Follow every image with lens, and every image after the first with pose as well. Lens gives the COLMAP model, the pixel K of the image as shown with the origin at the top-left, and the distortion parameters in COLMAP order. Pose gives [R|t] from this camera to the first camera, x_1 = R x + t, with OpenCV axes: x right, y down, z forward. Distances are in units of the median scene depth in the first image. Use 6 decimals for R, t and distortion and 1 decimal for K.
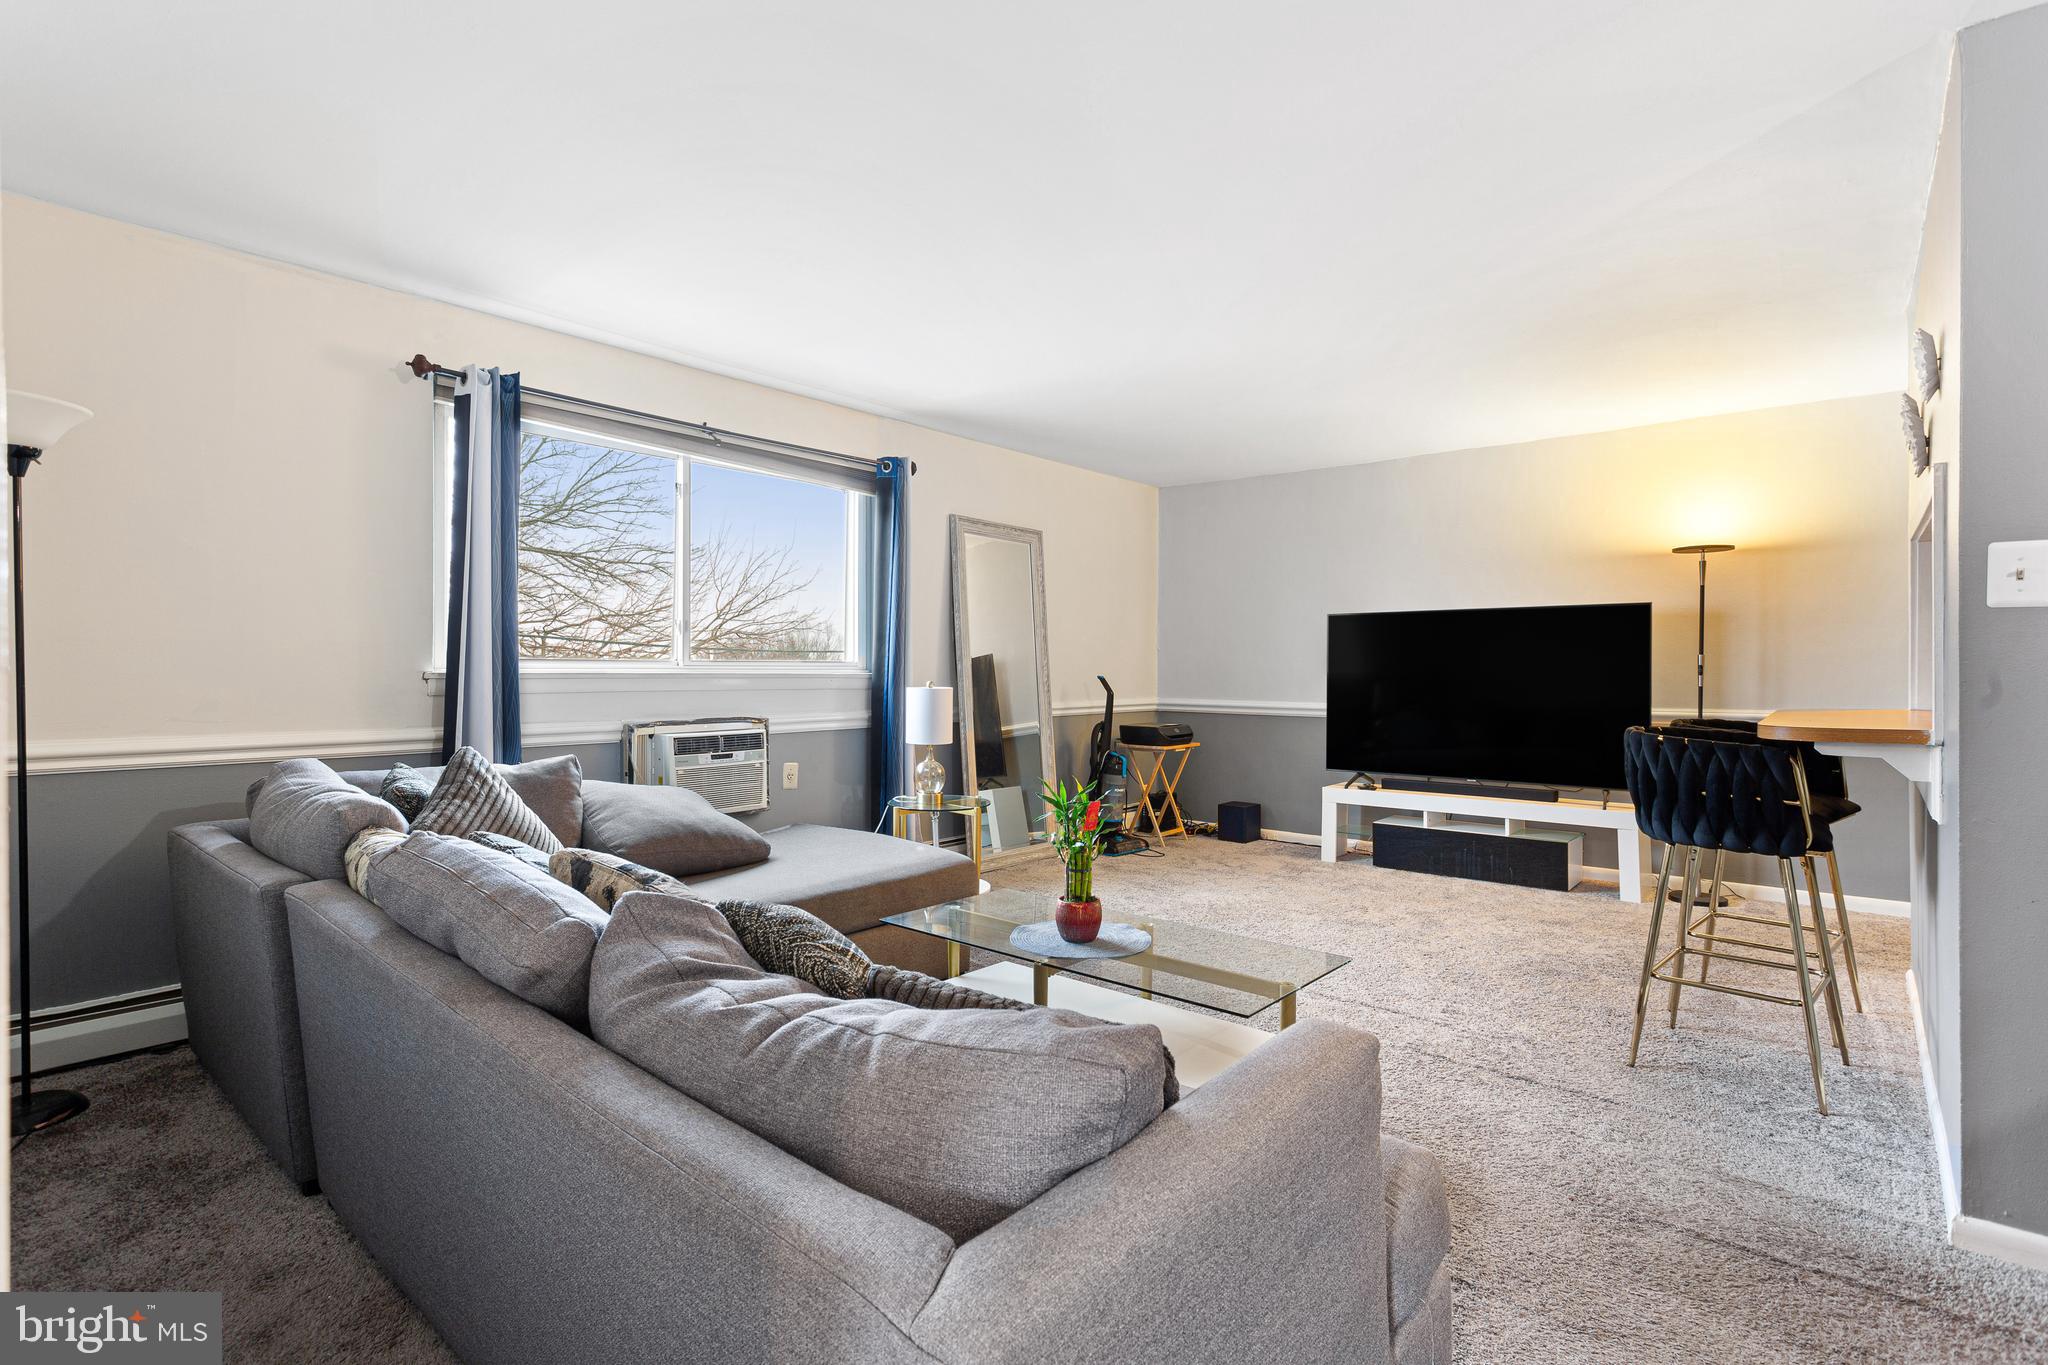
lens RADIAL K [[971.2, 0, 1014.0], [0, 971.2, 670.8], [0, 0, 1]] dist [0.022918, 0.000346]
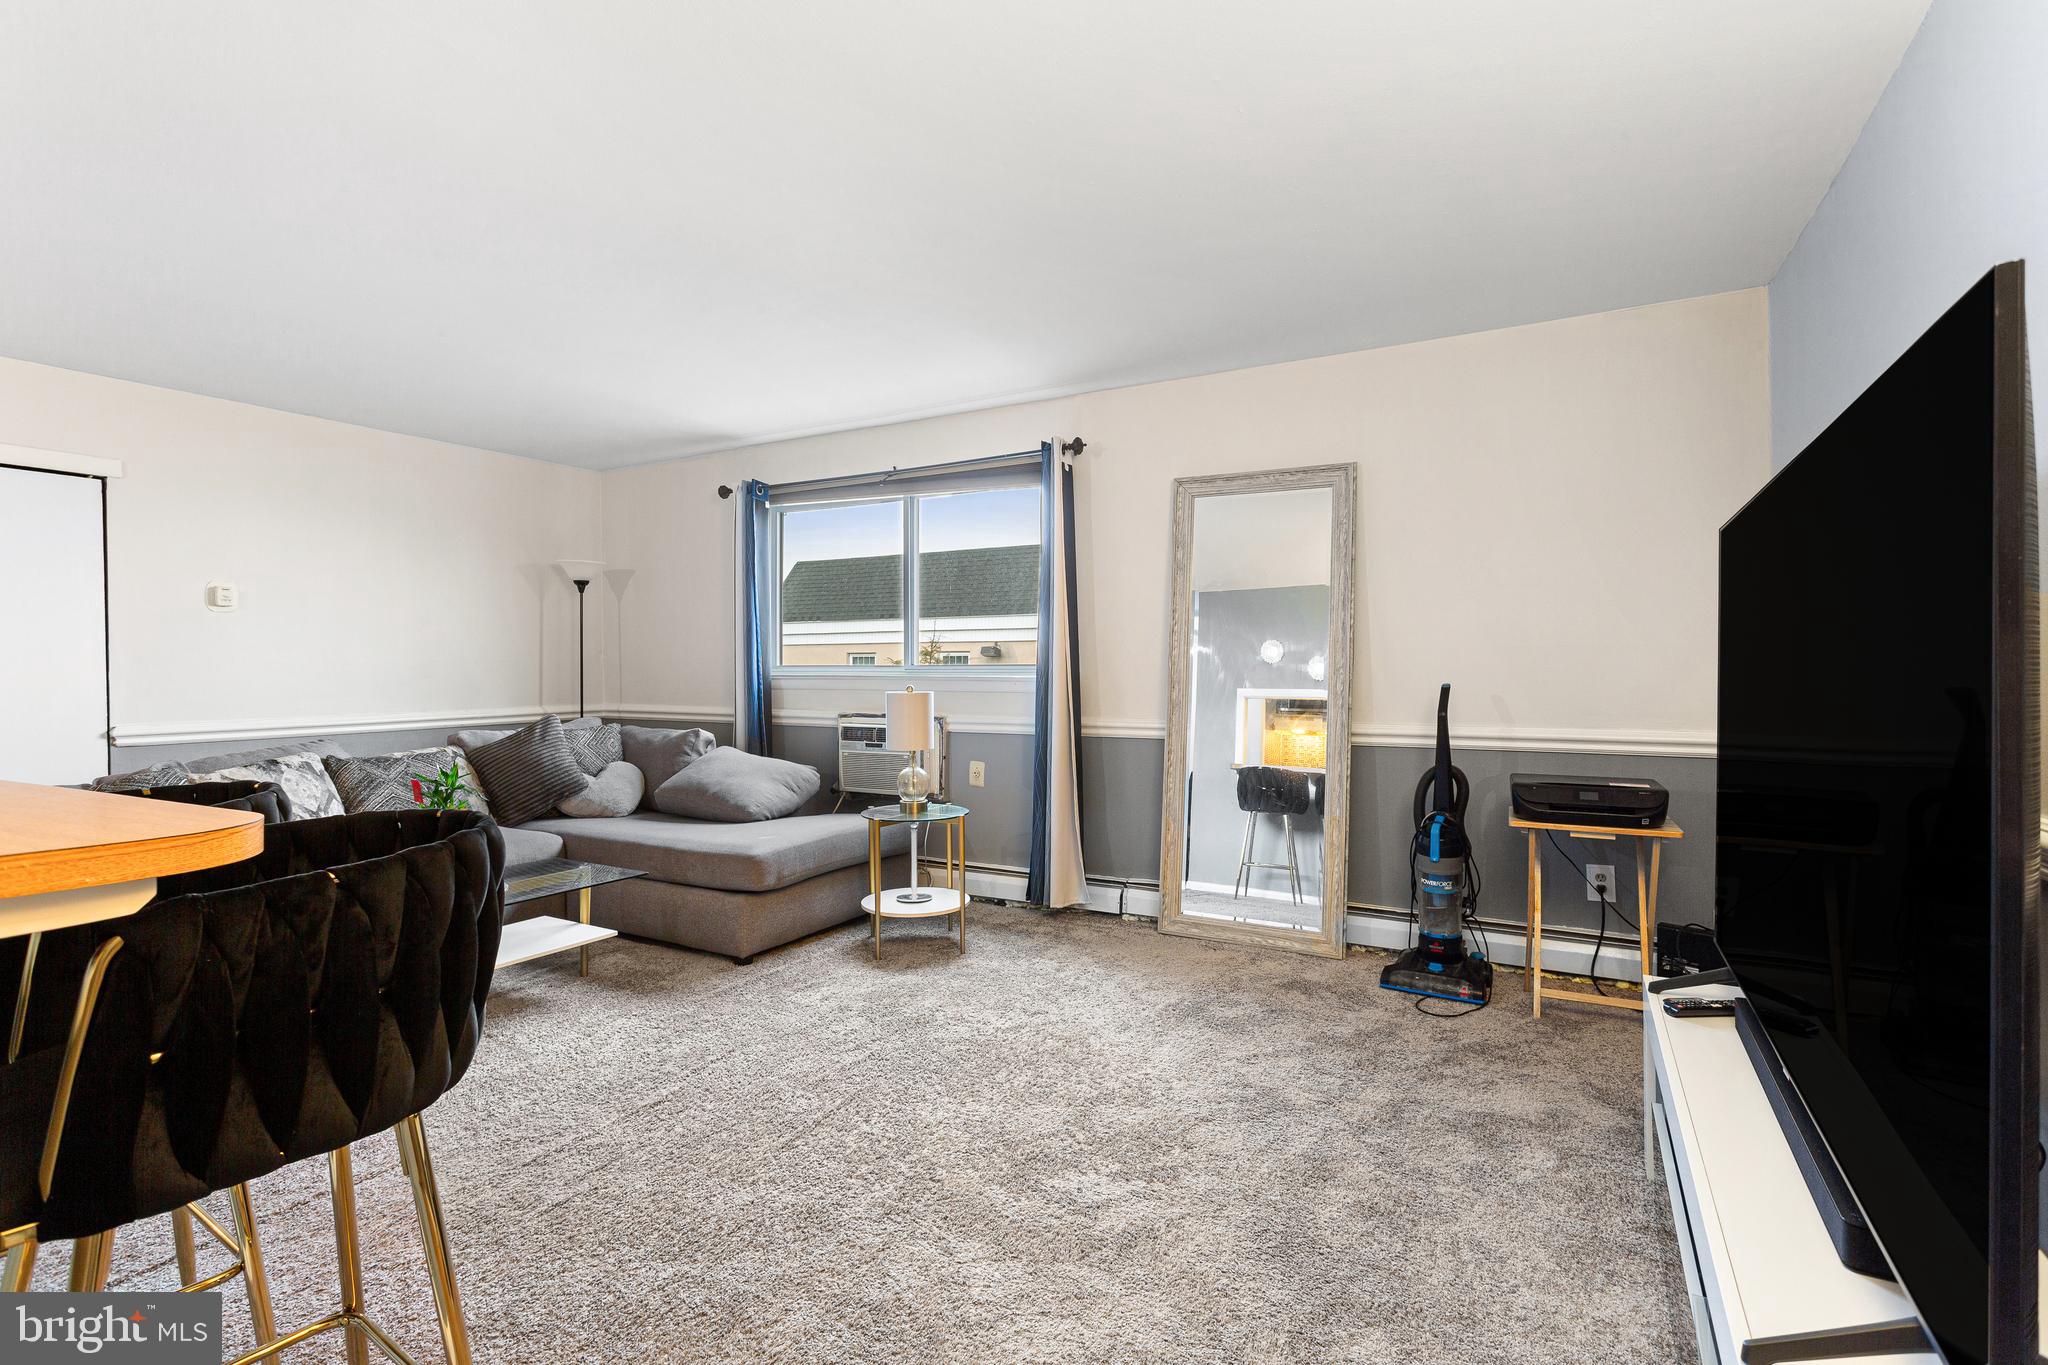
lens RADIAL K [[971.2, 0, 1028.2], [0, 971.2, 677.2], [0, 0, 1]] dist [0.022918, 0.000346]
pose [[0.206004, 0.005340, -0.978537, 0.629982], [0.000829, 0.999984, 0.005631, -0.002202], [0.978551, -0.001971, 0.205996, 0.648921]]
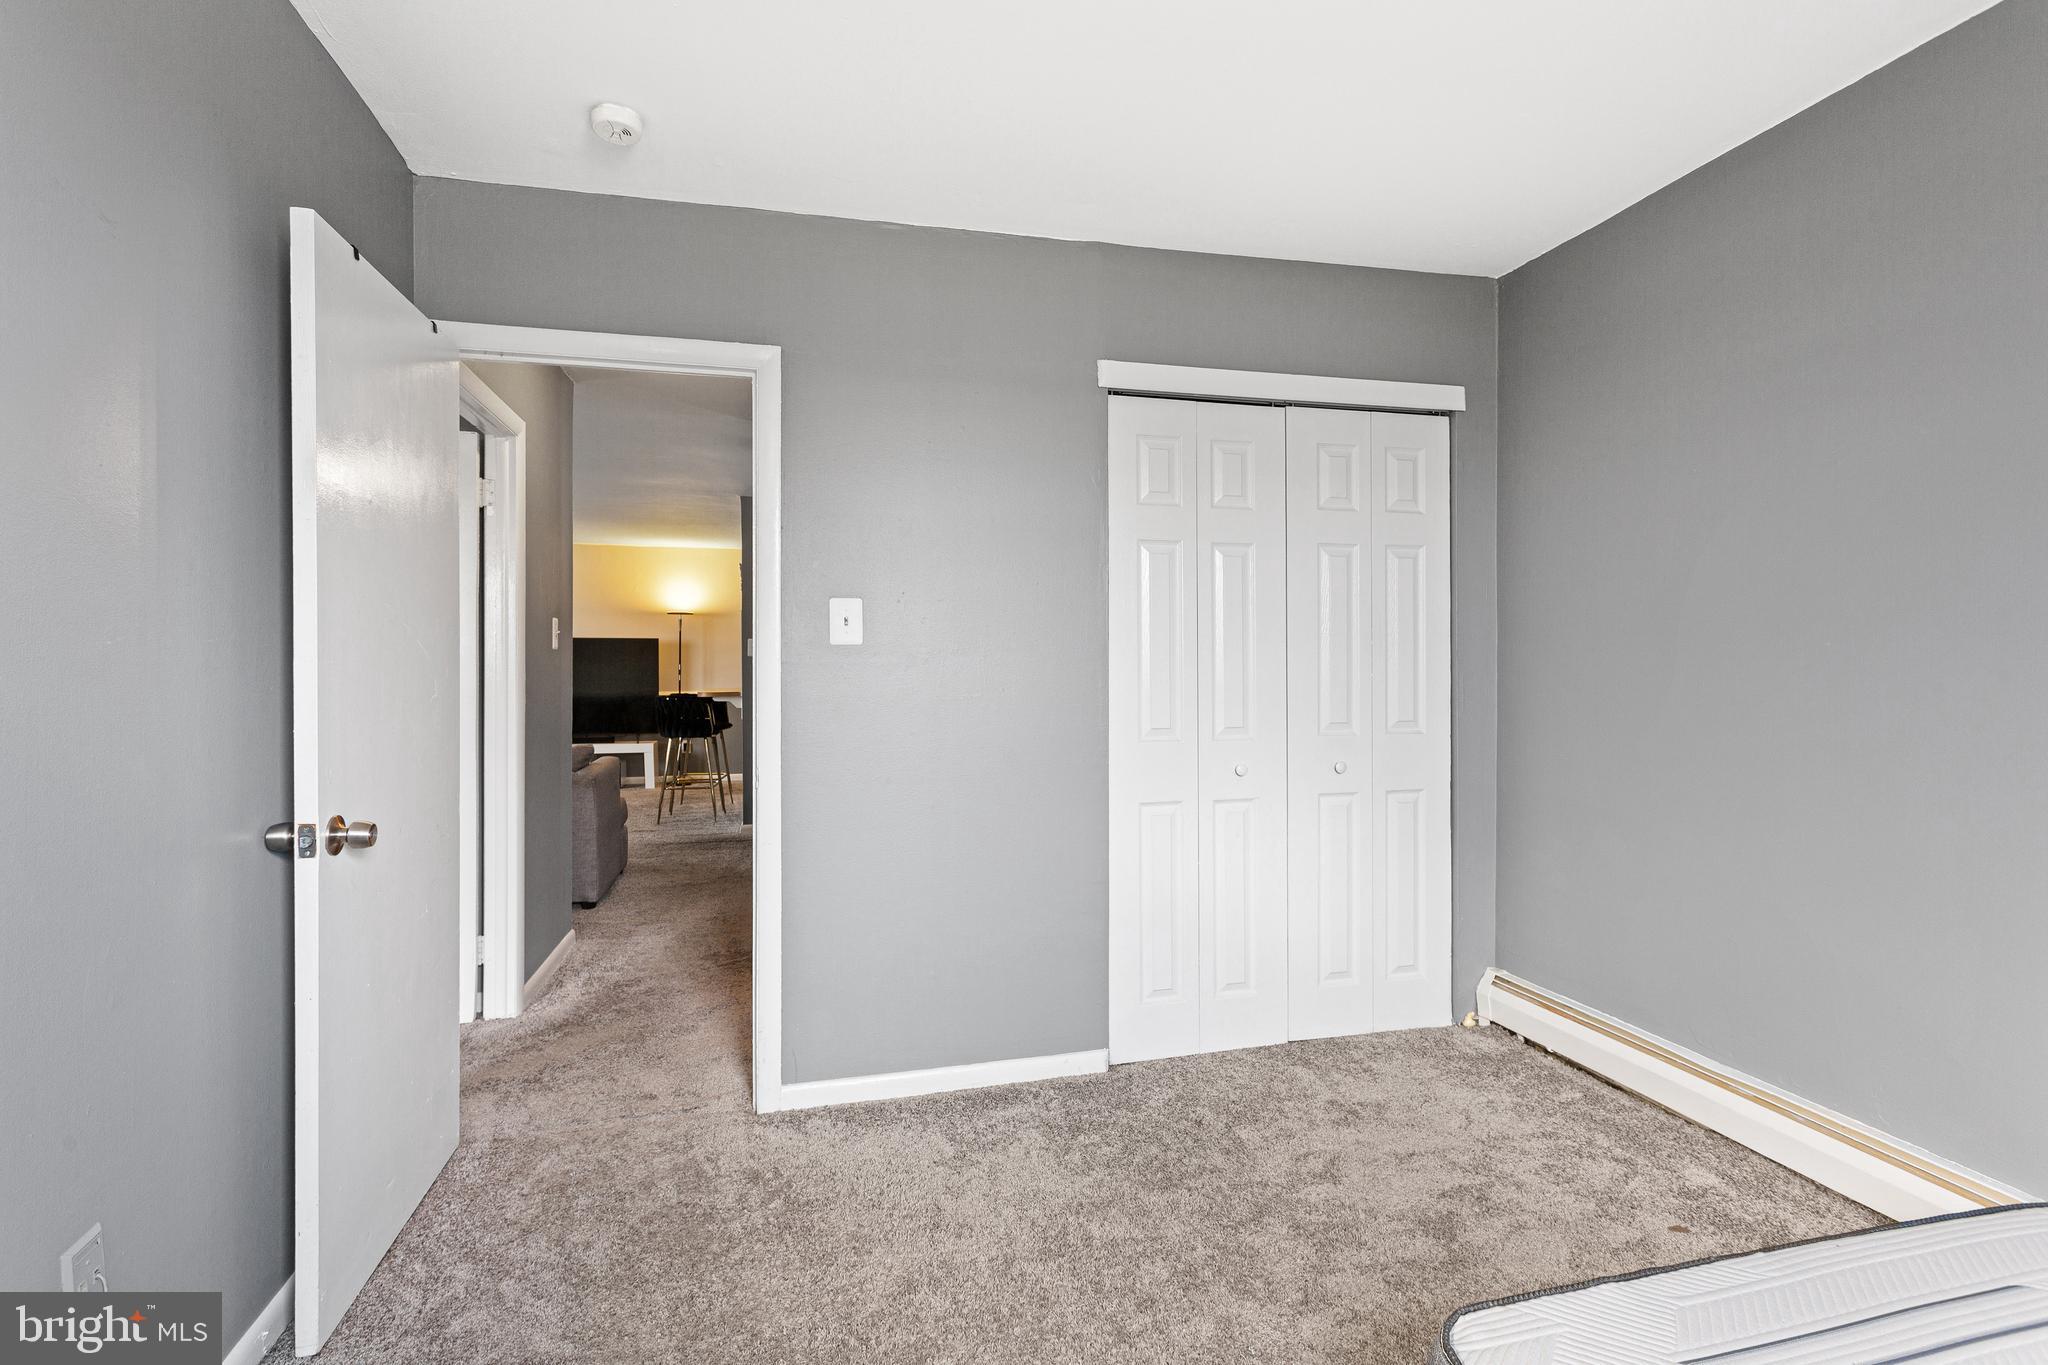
lens RADIAL K [[971.2, 0, 1022.8], [0, 971.2, 673.1], [0, 0, 1]] dist [0.022918, 0.000346]
pose [[0.582255, -0.010319, 0.812941, -0.550082], [0.006125, 0.999947, 0.008305, -0.011352], [-0.812983, 0.000143, 0.582287, -0.784917]]
